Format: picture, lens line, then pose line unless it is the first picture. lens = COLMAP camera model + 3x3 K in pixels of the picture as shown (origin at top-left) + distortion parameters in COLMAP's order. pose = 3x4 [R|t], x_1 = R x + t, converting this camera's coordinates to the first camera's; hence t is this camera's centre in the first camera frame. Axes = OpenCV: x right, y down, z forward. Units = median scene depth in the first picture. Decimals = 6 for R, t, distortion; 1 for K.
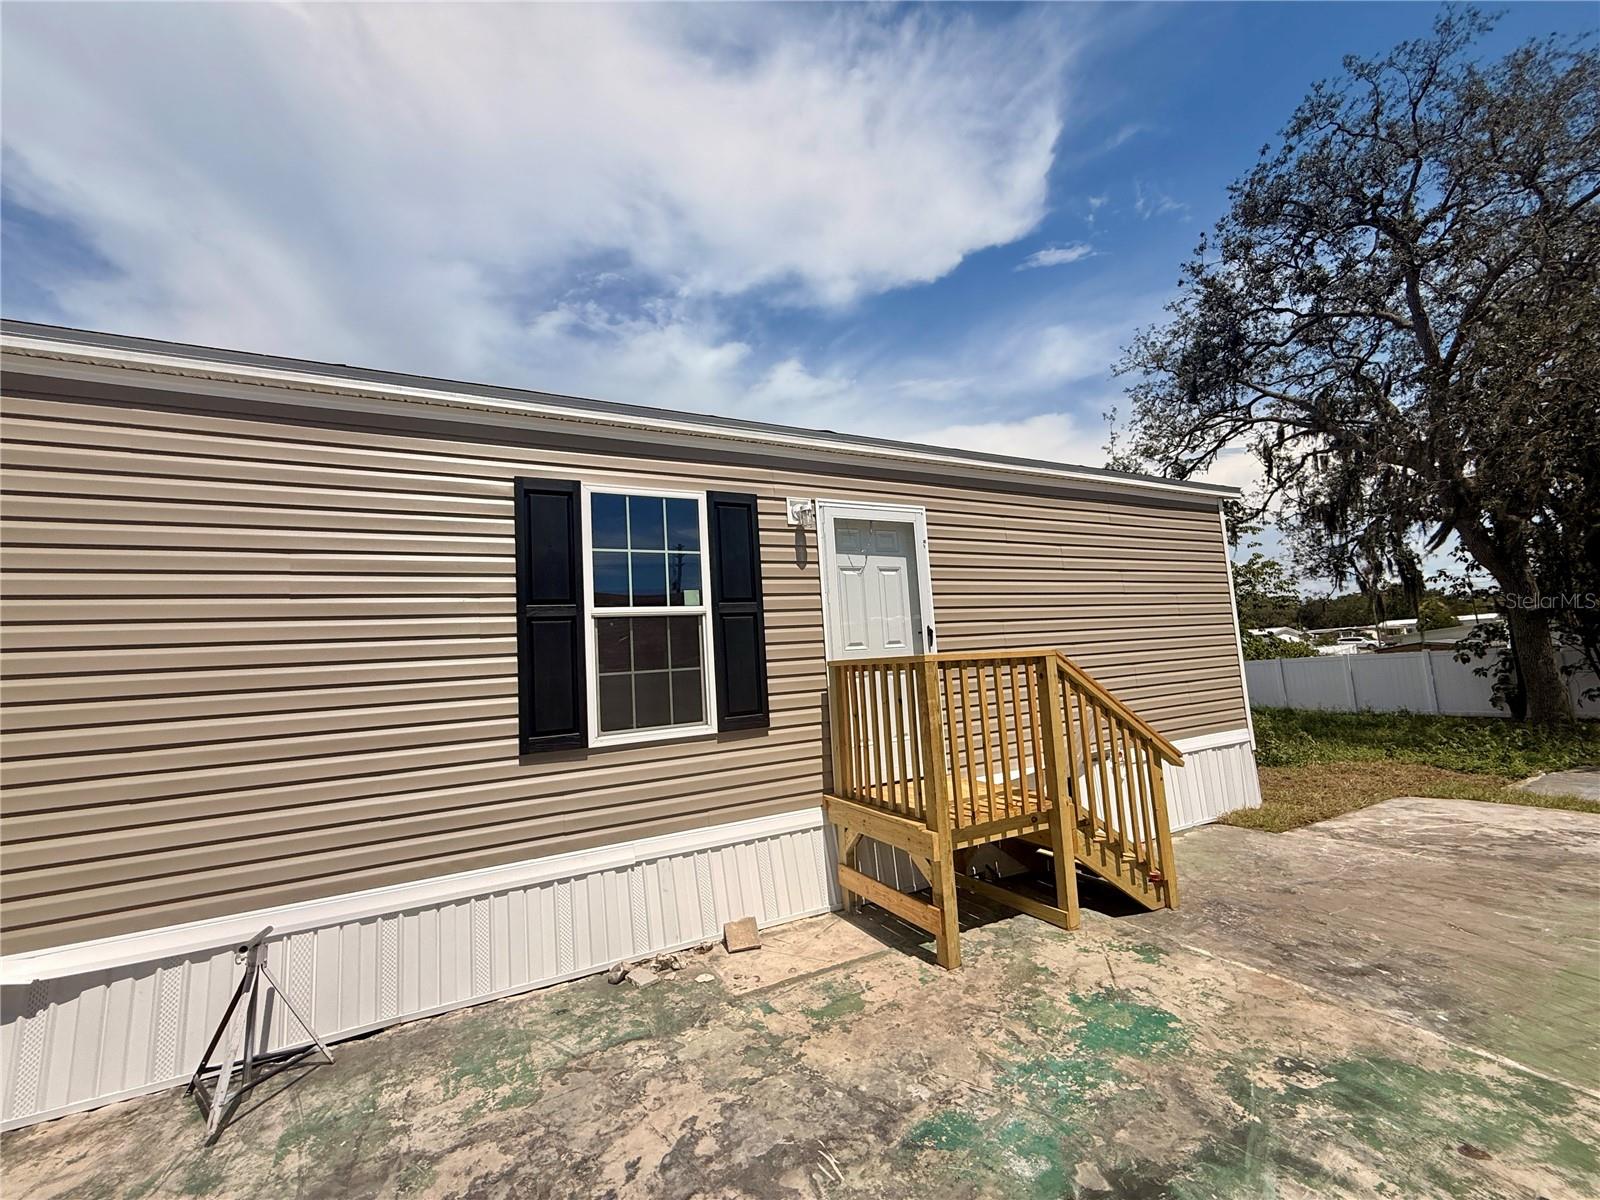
lens RADIAL K [[642.3, 0, 796.5], [0, 642.3, 594.8], [0, 0, 1]] dist [-0.001559, 0.000686]
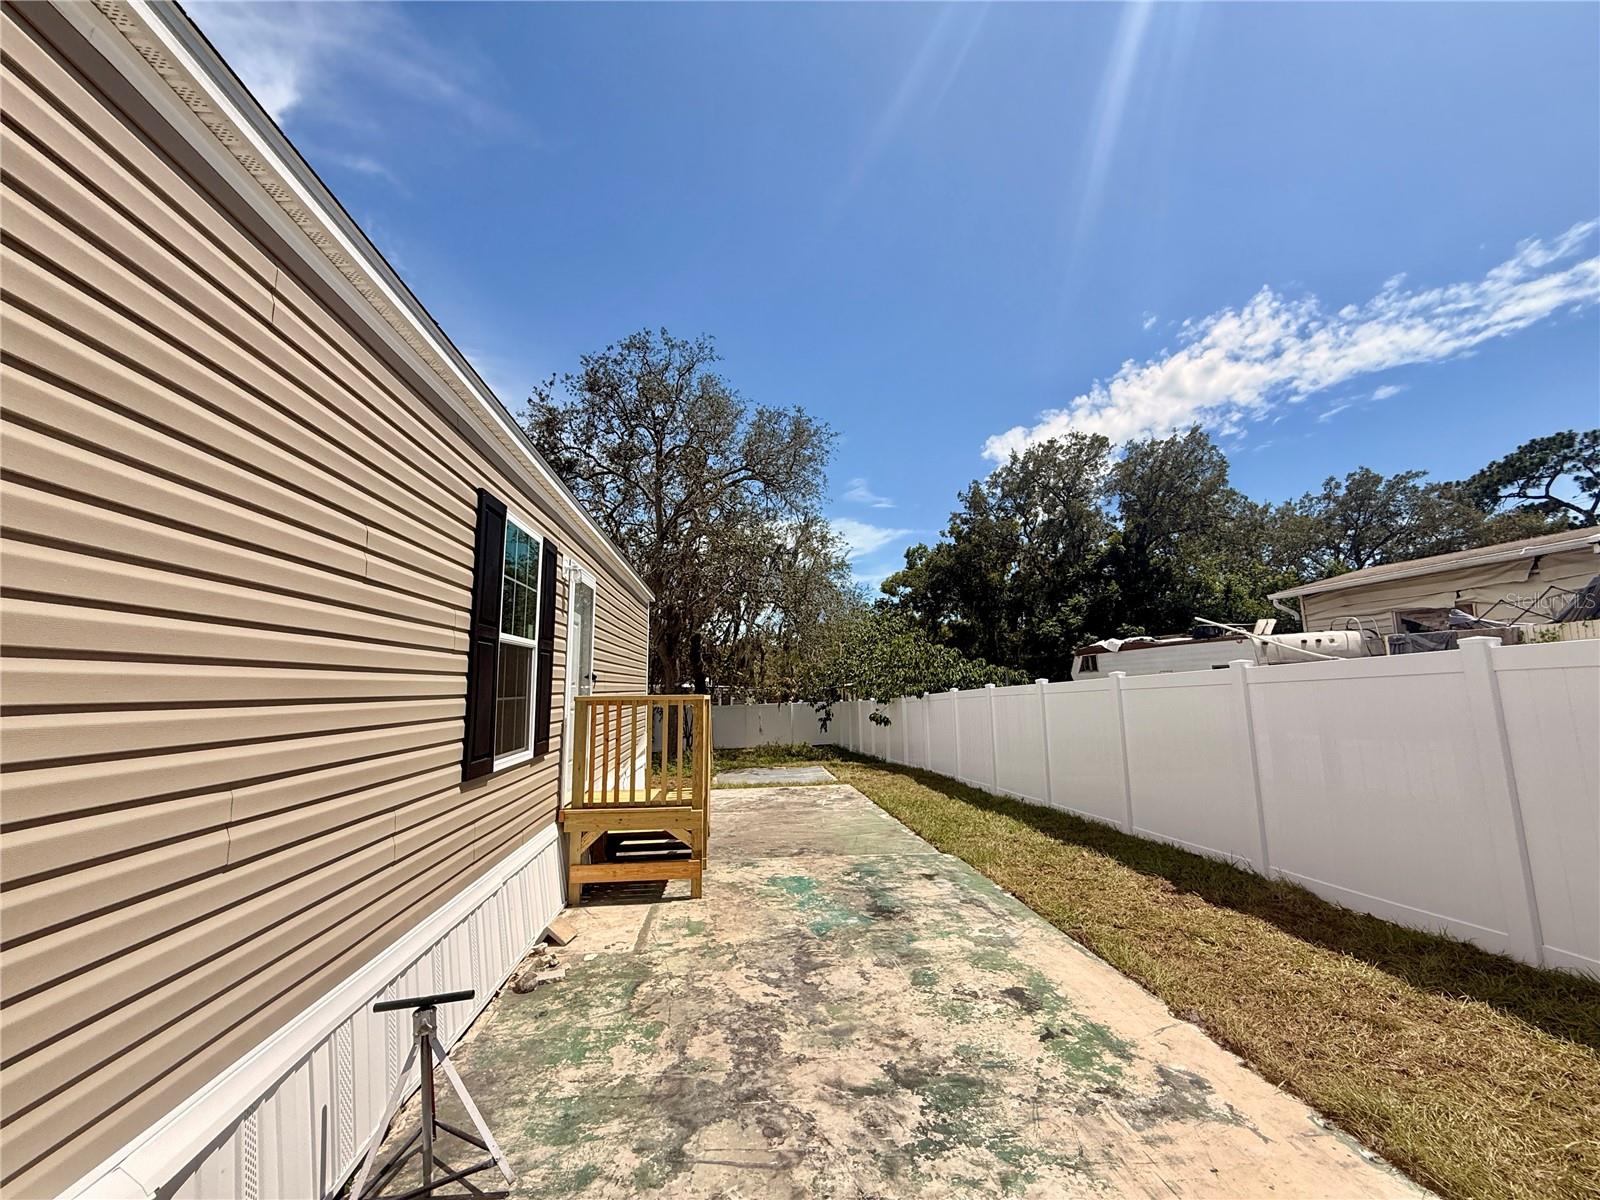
lens RADIAL K [[642.3, 0, 799.5], [0, 642.3, 594.4], [0, 0, 1]] dist [-0.001559, 0.000686]
pose [[0.369123, 0.189378, 0.909882, -1.457810], [-0.110093, 0.981036, -0.159525, 0.095428], [-0.922837, -0.041287, 0.382972, 0.246307]]
